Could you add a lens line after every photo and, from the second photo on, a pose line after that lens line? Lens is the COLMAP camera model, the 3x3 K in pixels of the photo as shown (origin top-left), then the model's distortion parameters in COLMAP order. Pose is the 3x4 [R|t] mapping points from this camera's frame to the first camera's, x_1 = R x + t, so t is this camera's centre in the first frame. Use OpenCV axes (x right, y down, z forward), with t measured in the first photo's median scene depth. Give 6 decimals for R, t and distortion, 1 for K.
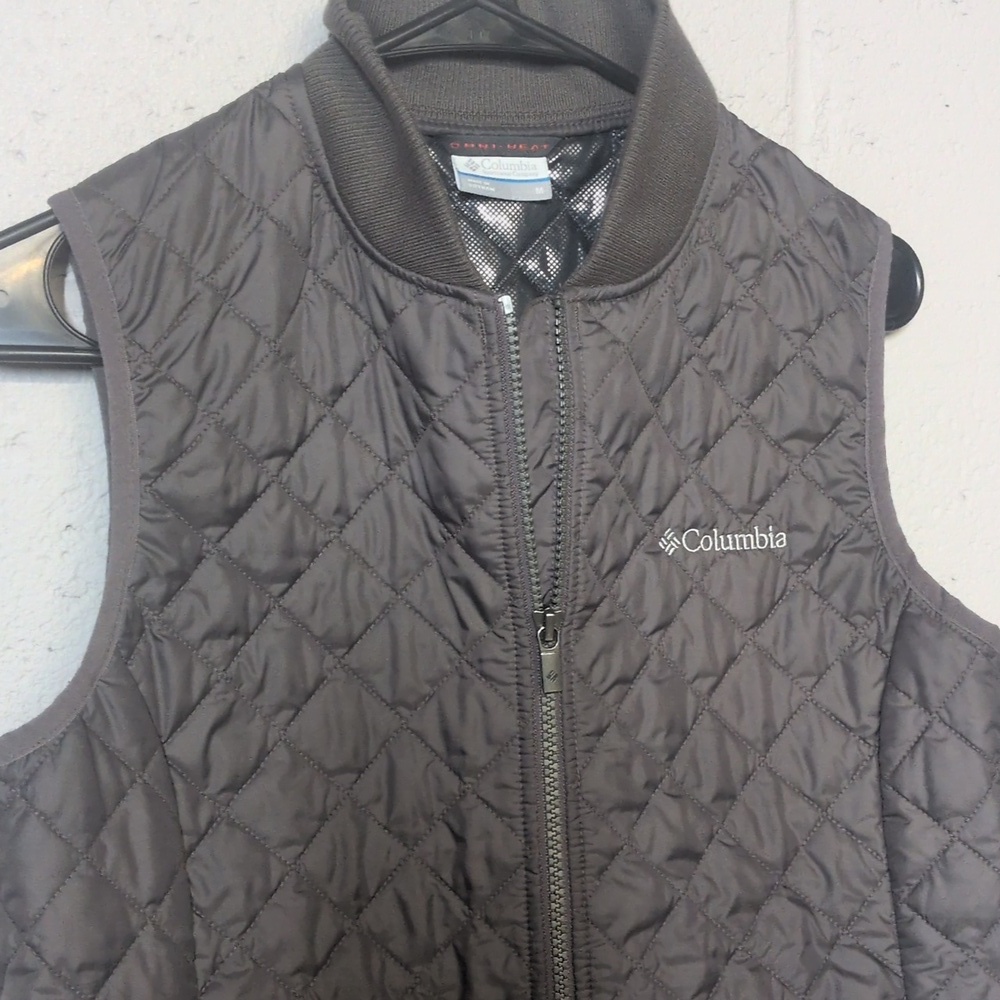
lens RADIAL K [[1606.3, 0, 501.8], [0, 1606.3, 500.0], [0, 0, 1]] dist [0.074669, 0.000000]
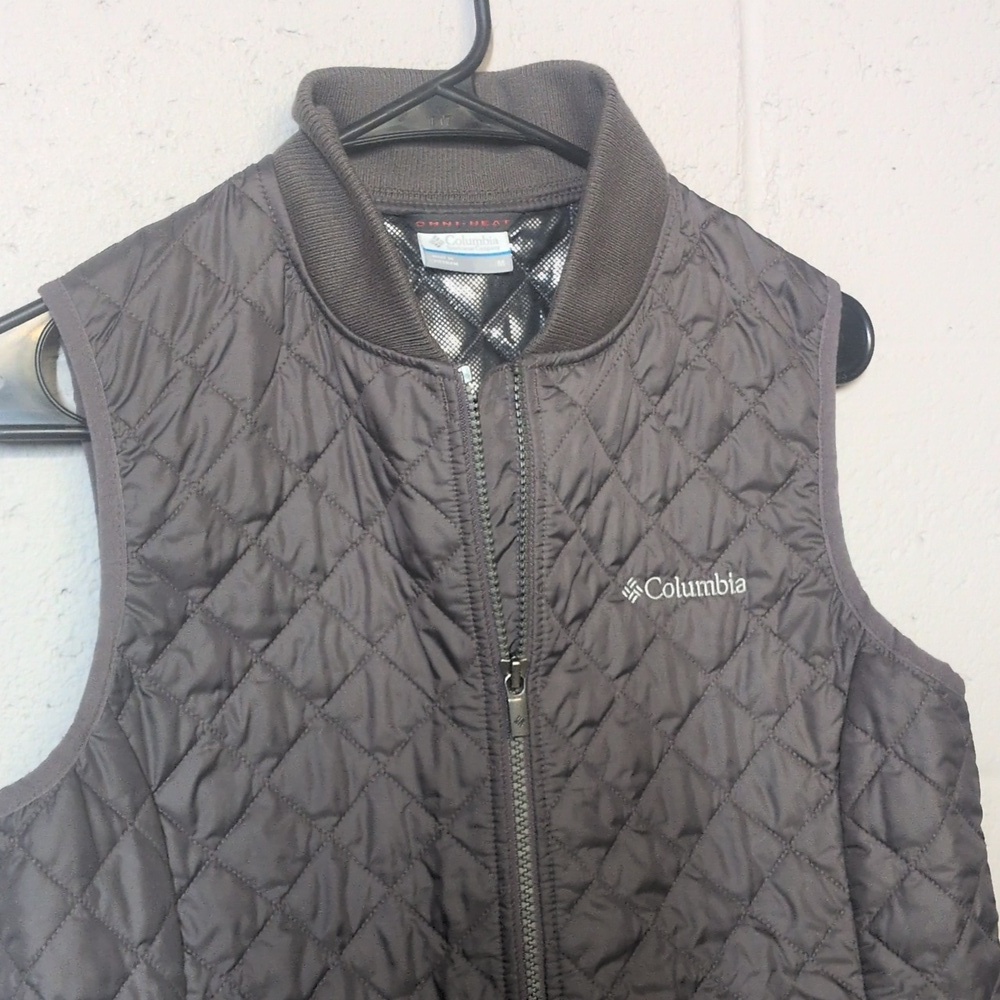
lens RADIAL K [[1606.3, 0, 501.4], [0, 1606.3, 499.1], [0, 0, 1]] dist [0.074669, 0.000000]
pose [[0.999410, -0.023548, -0.024987, 0.048511], [0.023042, 0.999527, -0.020360, -0.015181], [0.025454, 0.019772, 0.999480, -0.062933]]
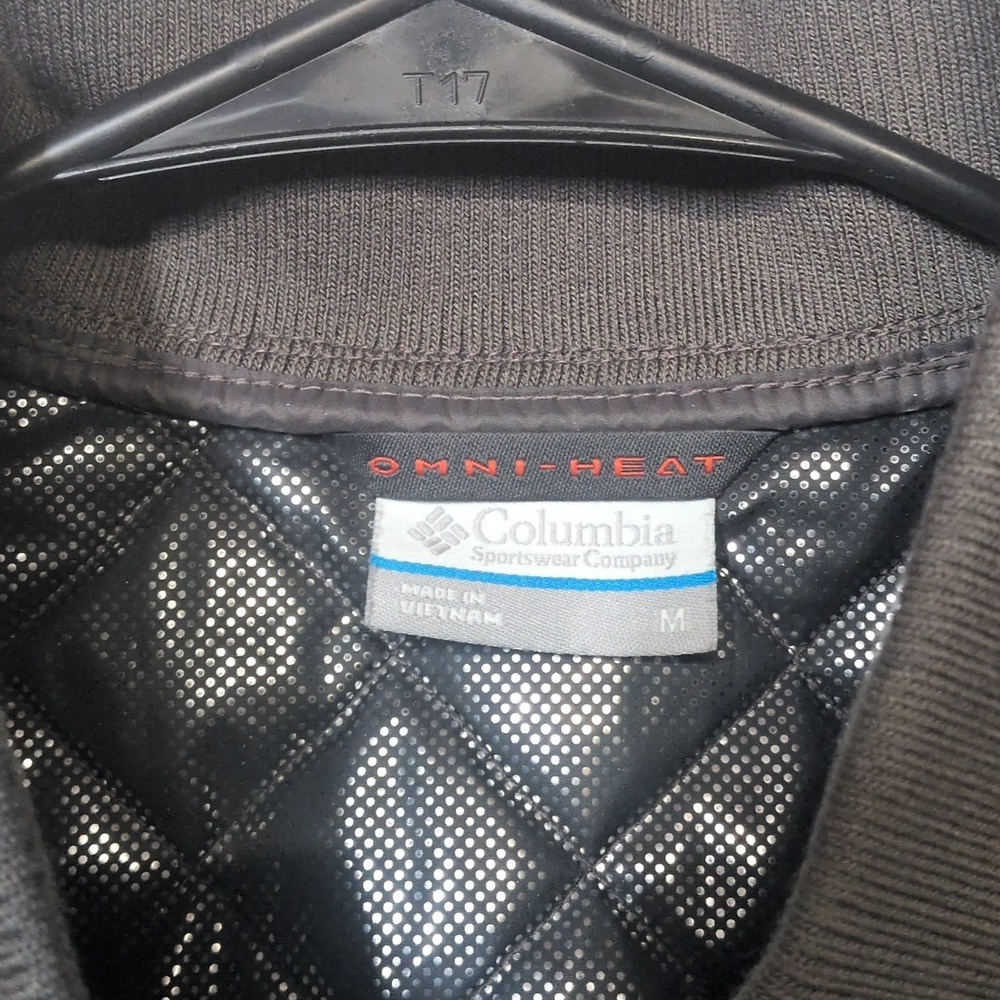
lens RADIAL K [[1606.3, 0, 501.1], [0, 1606.3, 500.8], [0, 0, 1]] dist [0.074669, 0.000000]
pose [[0.935799, 0.006968, -0.352464, 0.098032], [-0.052042, 0.991581, -0.118570, -0.185604], [0.348670, 0.129300, 0.928284, 0.758513]]
